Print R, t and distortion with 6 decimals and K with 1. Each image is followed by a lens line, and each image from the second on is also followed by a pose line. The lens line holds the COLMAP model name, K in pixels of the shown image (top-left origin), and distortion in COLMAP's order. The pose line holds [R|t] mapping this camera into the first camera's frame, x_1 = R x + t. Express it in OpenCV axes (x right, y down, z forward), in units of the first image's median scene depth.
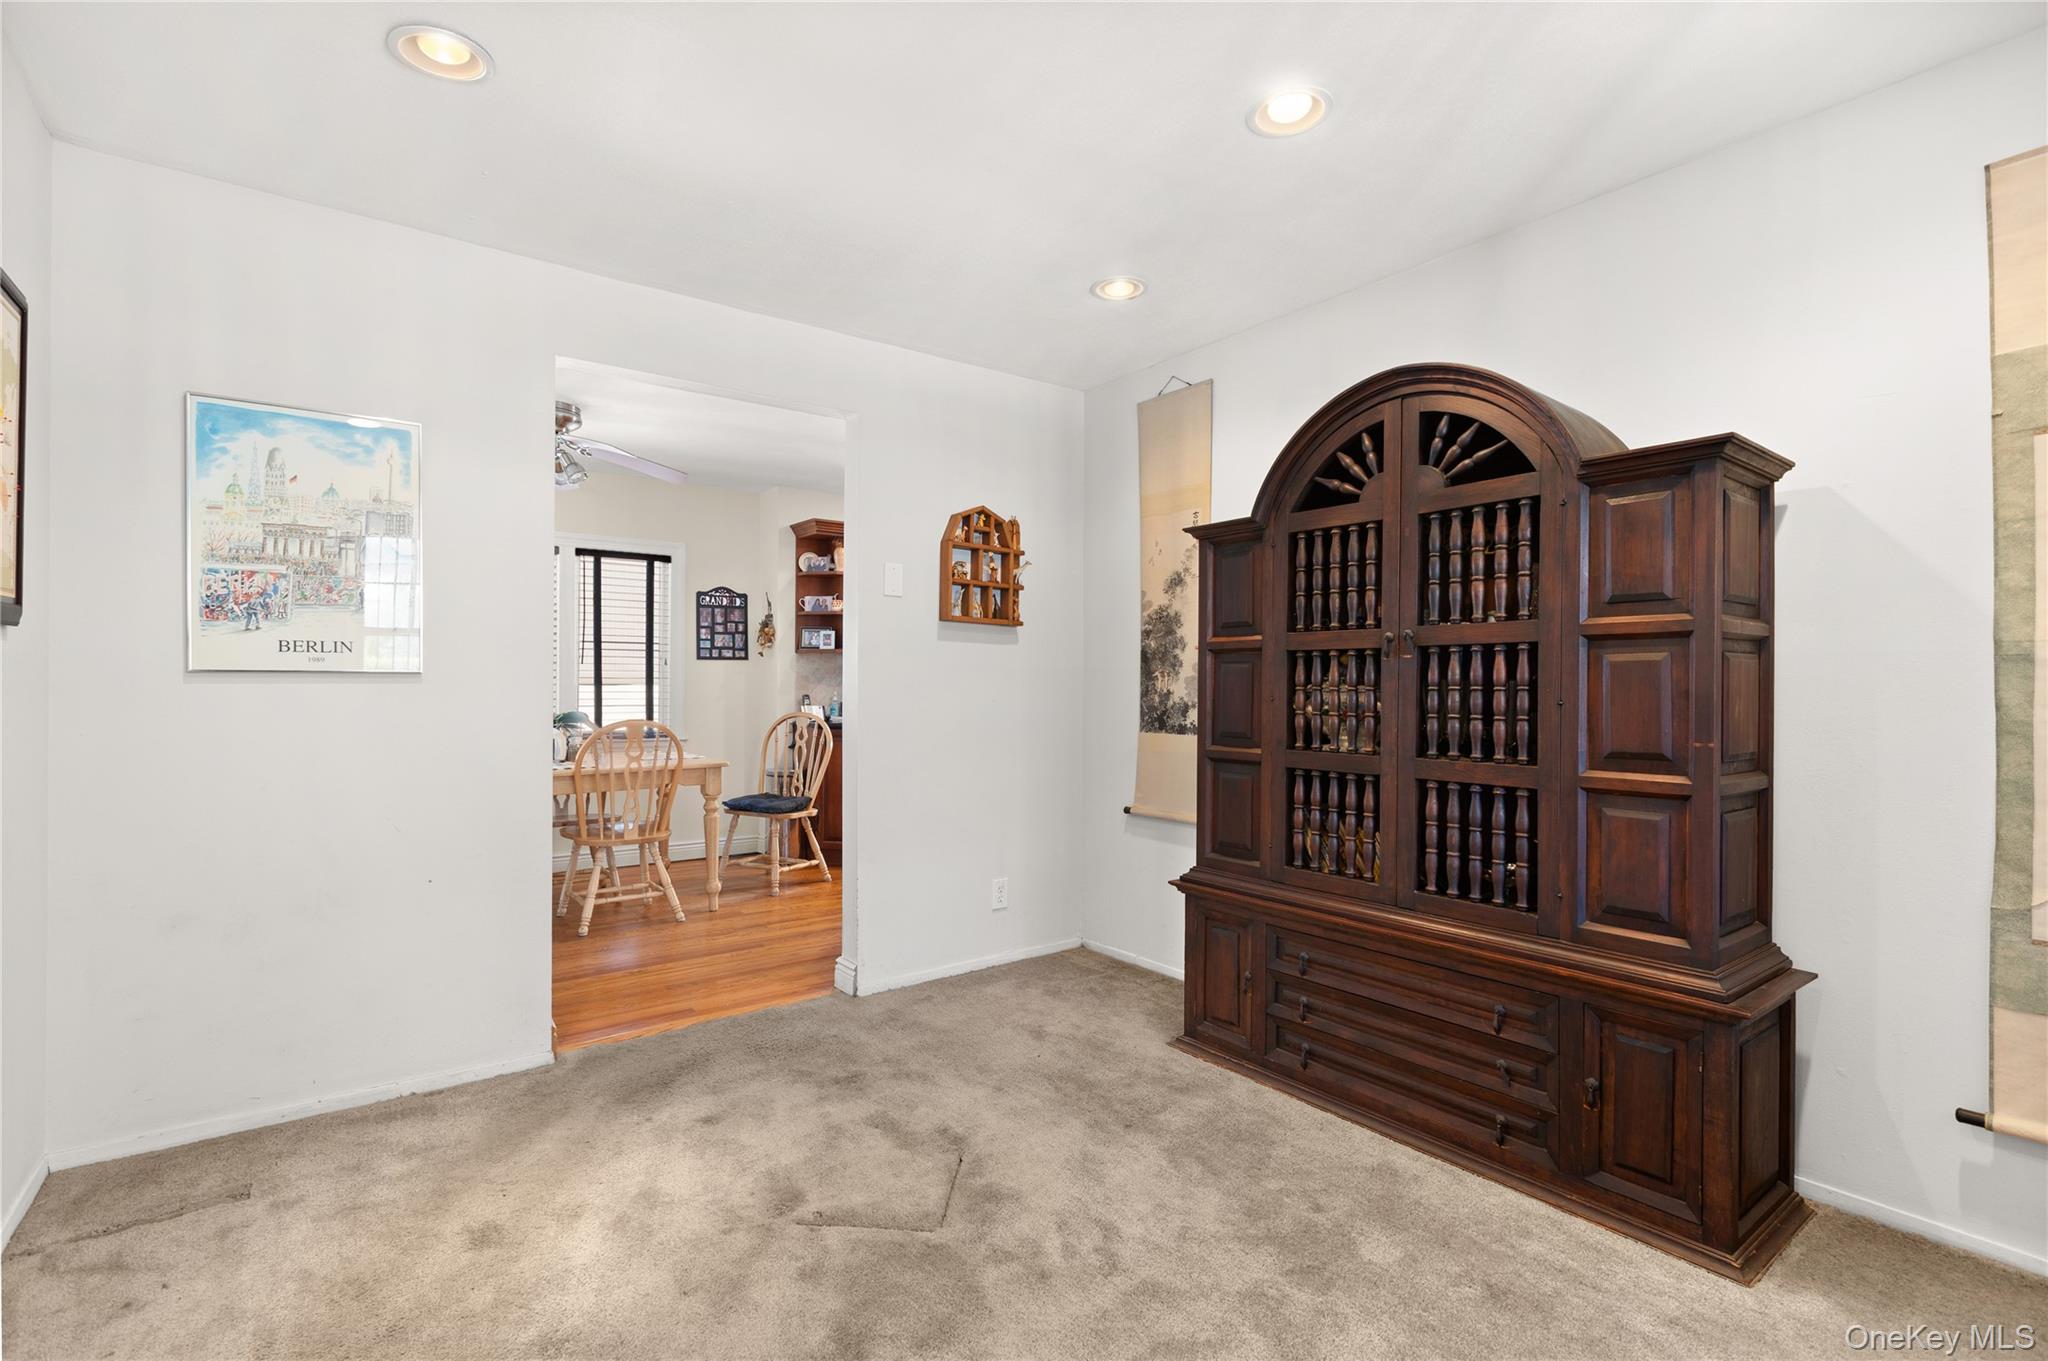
lens RADIAL K [[936.8, 0, 1031.3], [0, 936.8, 690.1], [0, 0, 1]] dist [0.002828, -0.000107]
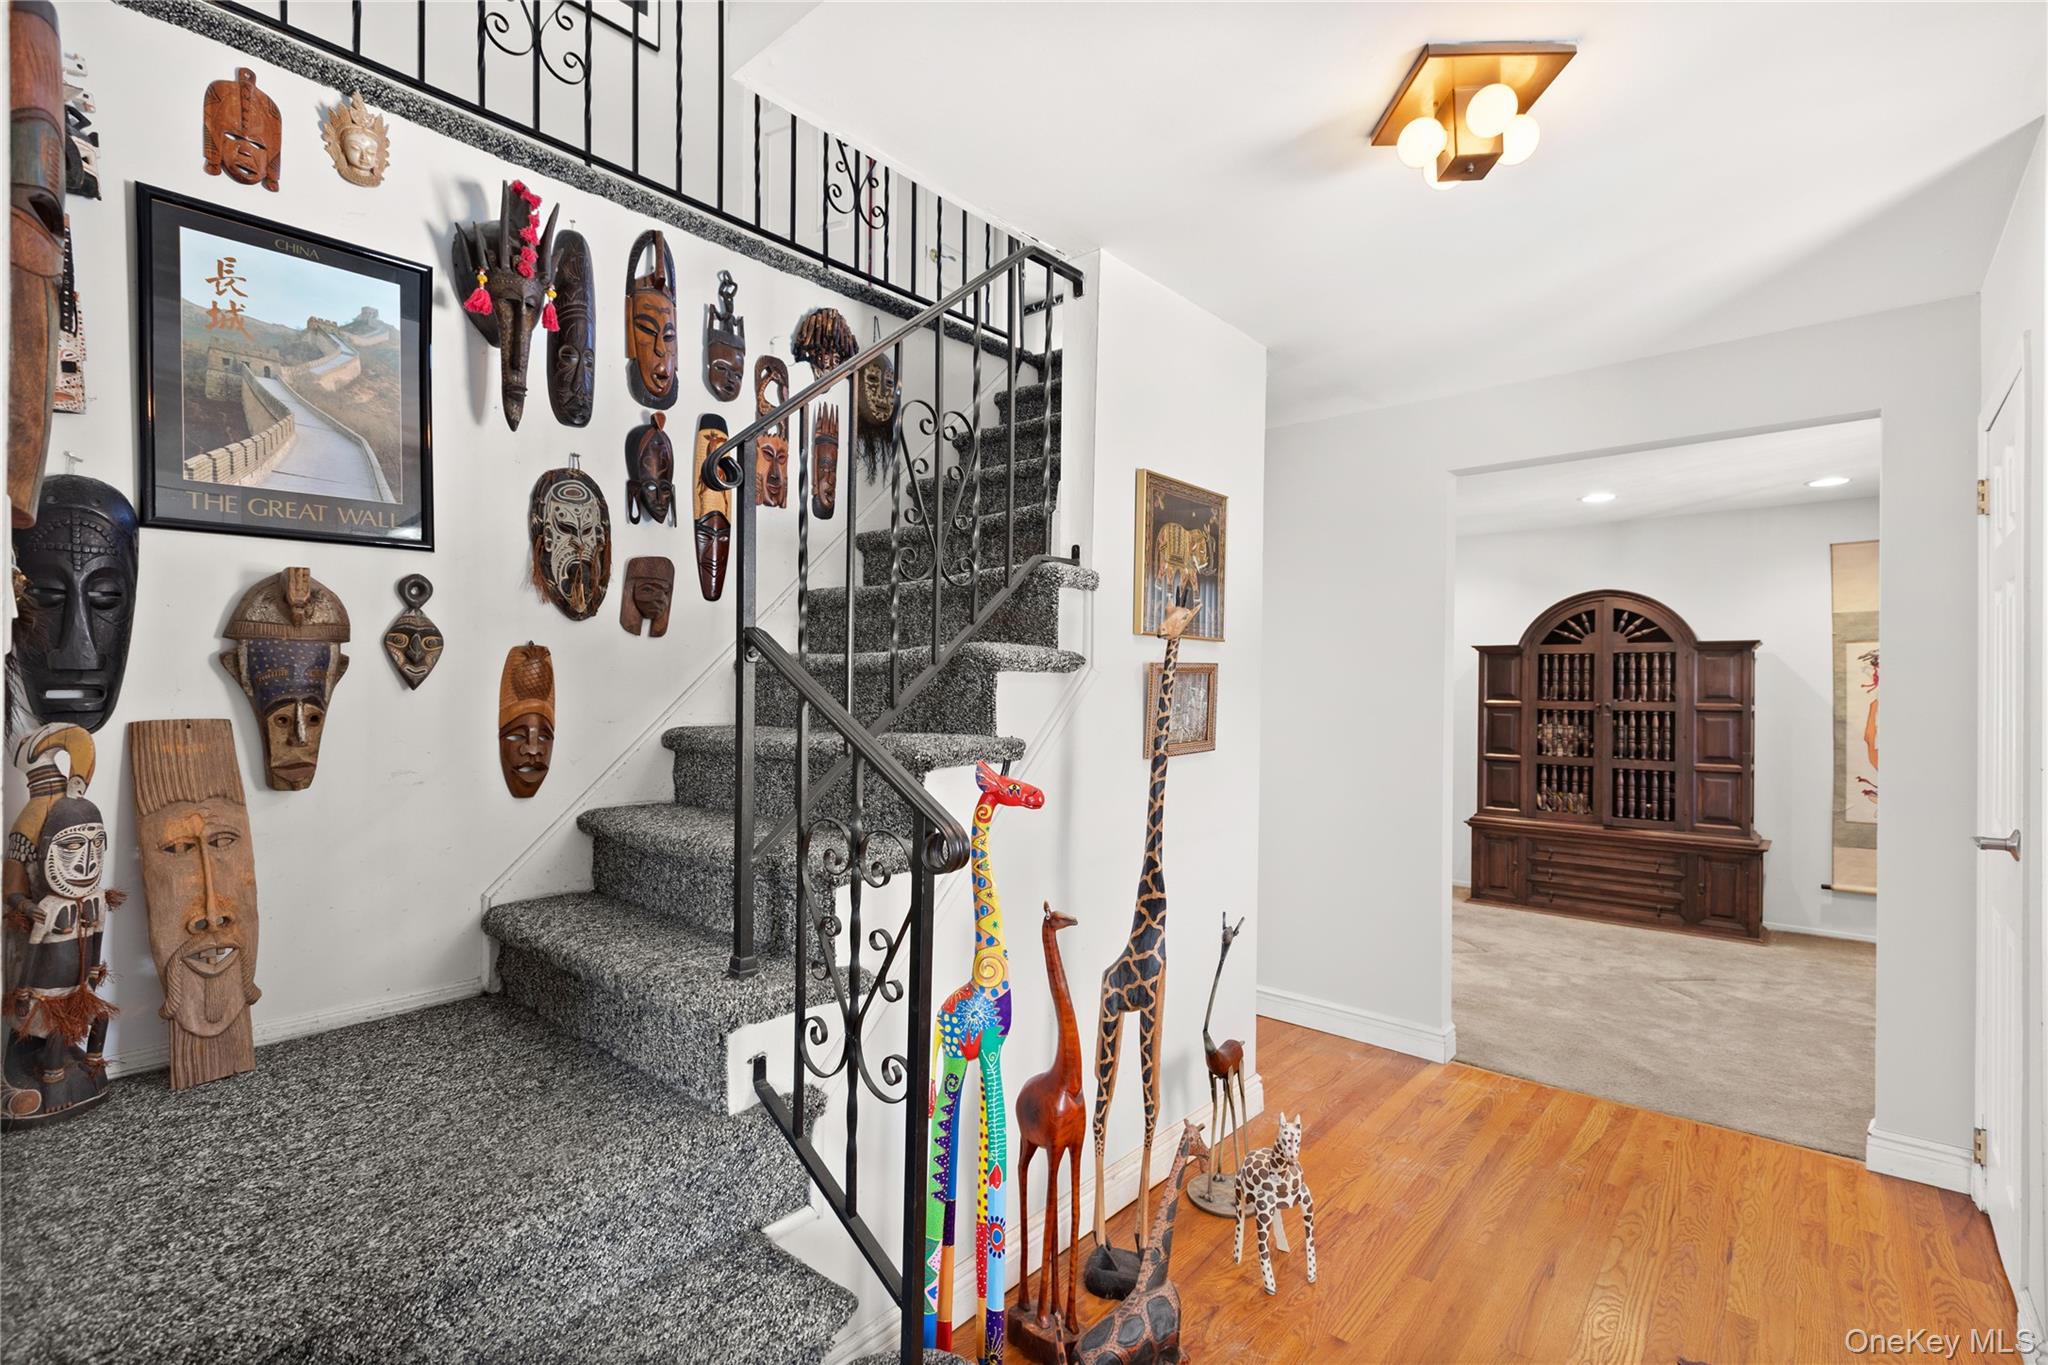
lens RADIAL K [[936.8, 0, 1016.0], [0, 936.8, 688.7], [0, 0, 1]] dist [0.002828, -0.000107]
pose [[0.976970, 0.006077, 0.213289, -1.585944], [-0.006127, 0.999981, -0.000424, -0.094883], [-0.213288, -0.000892, 0.976989, -0.983866]]
